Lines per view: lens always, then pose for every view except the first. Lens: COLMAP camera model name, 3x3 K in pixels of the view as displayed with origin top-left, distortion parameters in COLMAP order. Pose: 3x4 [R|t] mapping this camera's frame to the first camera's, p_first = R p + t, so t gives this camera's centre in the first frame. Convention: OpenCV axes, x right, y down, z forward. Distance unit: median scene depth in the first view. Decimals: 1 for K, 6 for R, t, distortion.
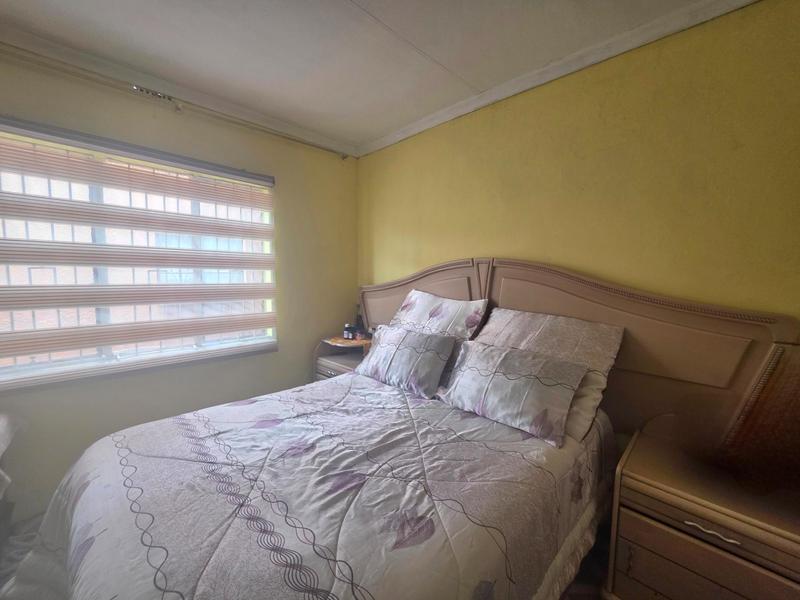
lens RADIAL K [[320.8, 0, 400.0], [0, 320.8, 297.7], [0, 0, 1]] dist [-0.002442, 0.000526]
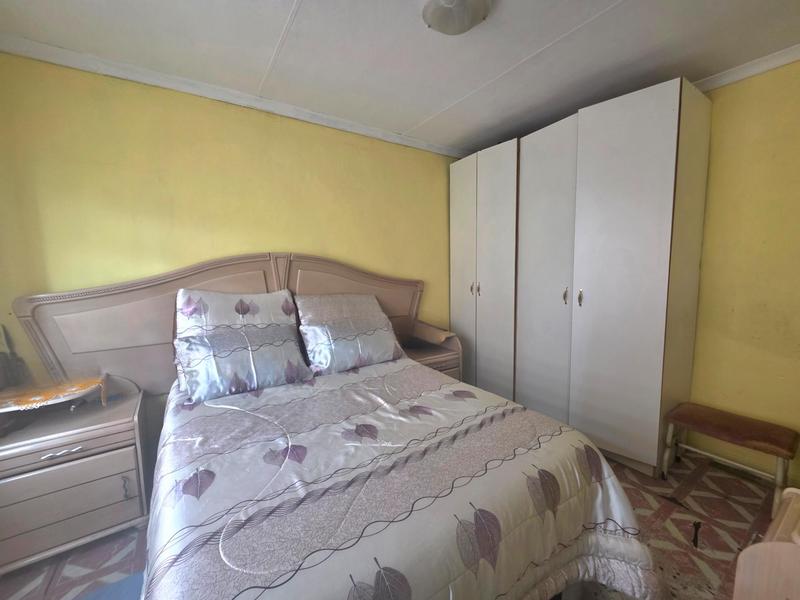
lens RADIAL K [[320.8, 0, 399.3], [0, 320.8, 301.6], [0, 0, 1]] dist [-0.002442, 0.000526]
pose [[0.192720, -0.112975, 0.974729, -0.764239], [0.101532, 0.990314, 0.094706, -0.019965], [-0.975987, 0.080714, 0.202324, 0.387115]]
